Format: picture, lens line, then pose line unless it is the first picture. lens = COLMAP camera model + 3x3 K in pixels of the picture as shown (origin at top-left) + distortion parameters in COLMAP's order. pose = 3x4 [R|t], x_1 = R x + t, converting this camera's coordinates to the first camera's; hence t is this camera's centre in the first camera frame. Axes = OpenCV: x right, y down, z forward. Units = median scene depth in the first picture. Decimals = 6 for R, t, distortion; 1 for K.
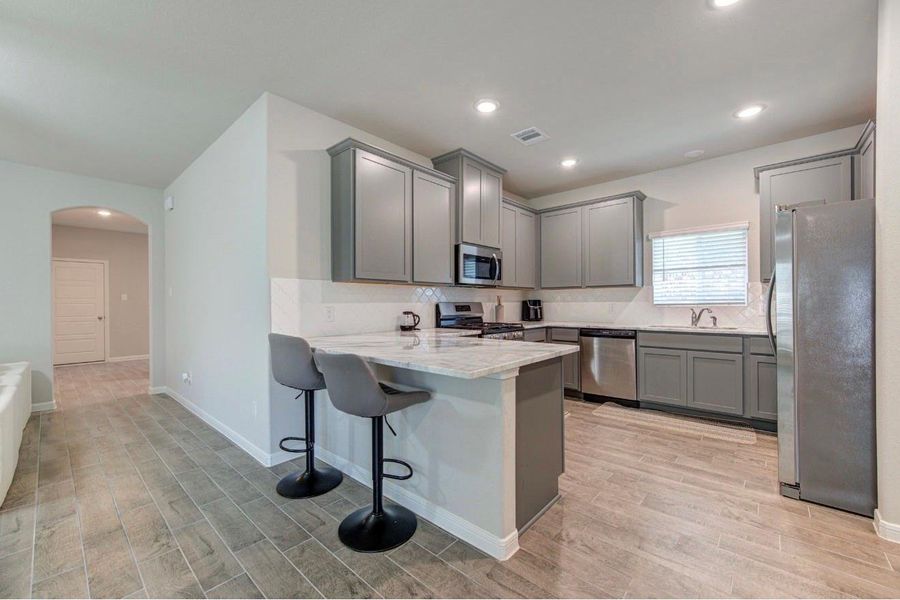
lens RADIAL K [[360.3, 0, 459.1], [0, 360.3, 305.0], [0, 0, 1]] dist [0.002671, 0.000429]
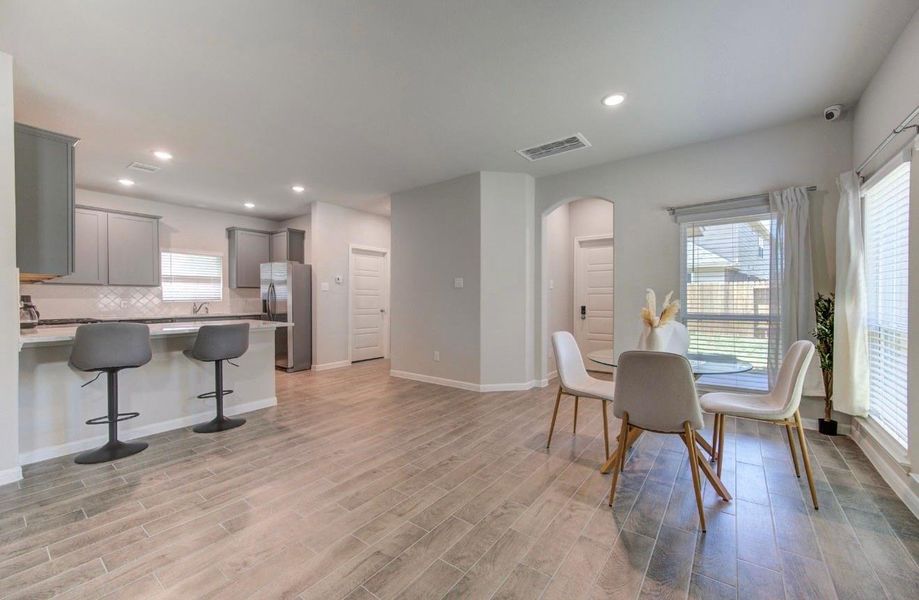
lens RADIAL K [[364.0, 0, 457.9], [0, 364.0, 300.8], [0, 0, 1]] dist [0.000996, 0.000250]
pose [[-0.073598, -0.002774, 0.997284, -1.036493], [0.008077, 0.999962, 0.003377, 0.006190], [-0.997255, 0.008304, -0.073573, -0.015755]]
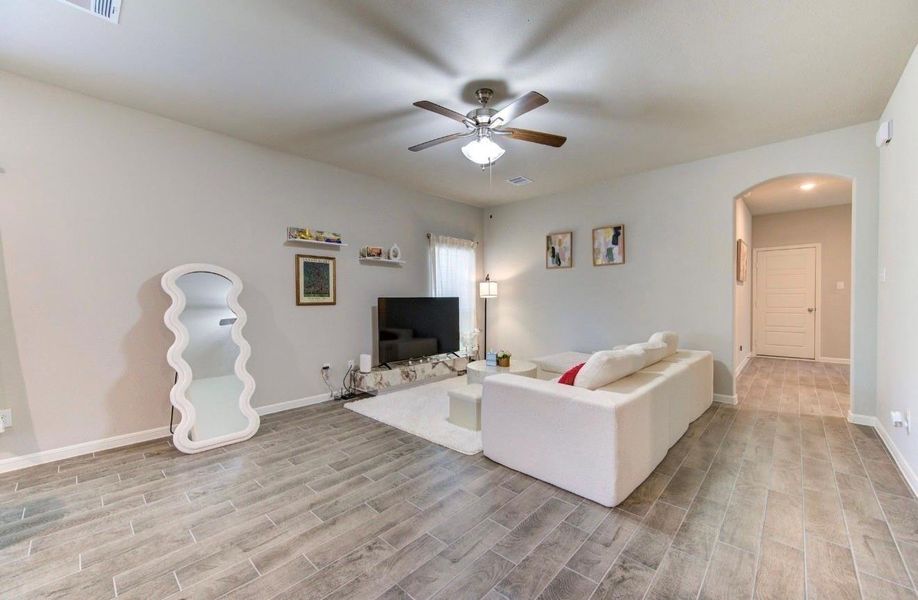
lens RADIAL K [[360.3, 0, 456.2], [0, 360.3, 304.8], [0, 0, 1]] dist [0.003881, -0.000141]
pose [[-0.035929, 0.024712, -0.999049, -0.161474], [0.001592, 0.999694, 0.024671, 0.001128], [0.999353, -0.000704, -0.035957, 0.325803]]
